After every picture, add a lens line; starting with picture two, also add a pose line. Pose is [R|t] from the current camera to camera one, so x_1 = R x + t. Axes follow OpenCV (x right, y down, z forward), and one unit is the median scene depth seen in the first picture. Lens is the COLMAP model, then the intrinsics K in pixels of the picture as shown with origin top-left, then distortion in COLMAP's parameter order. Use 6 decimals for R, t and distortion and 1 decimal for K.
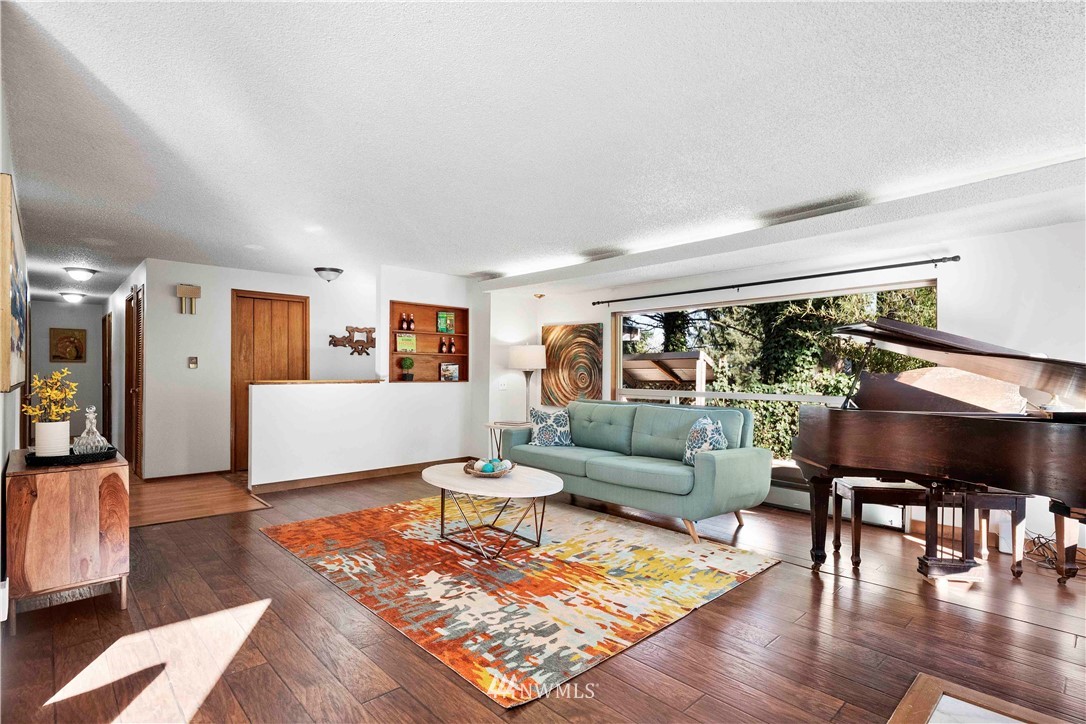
lens RADIAL K [[534.5, 0, 542.7], [0, 534.5, 381.3], [0, 0, 1]] dist [0.006927, -0.006260]
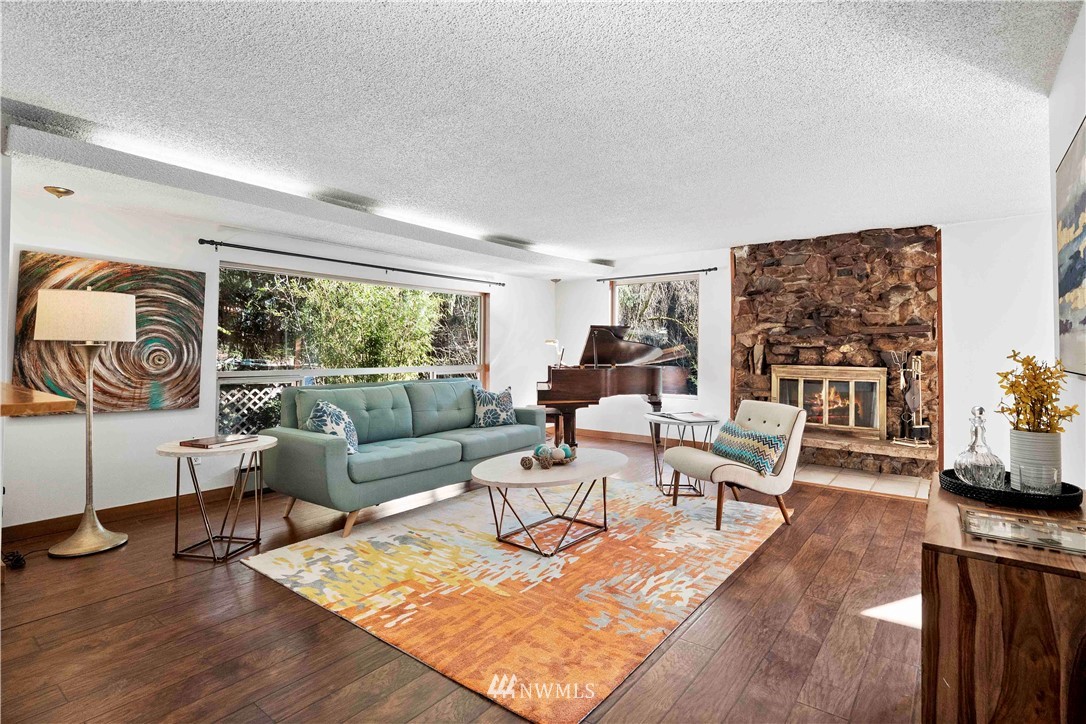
lens RADIAL K [[534.5, 0, 543.8], [0, 534.5, 334.5], [0, 0, 1]] dist [0.006927, -0.006260]
pose [[-0.156223, 0.024146, 0.987427, -0.988331], [0.013100, 0.999664, -0.022373, -0.021978], [-0.987635, 0.009440, -0.156487, 1.135563]]
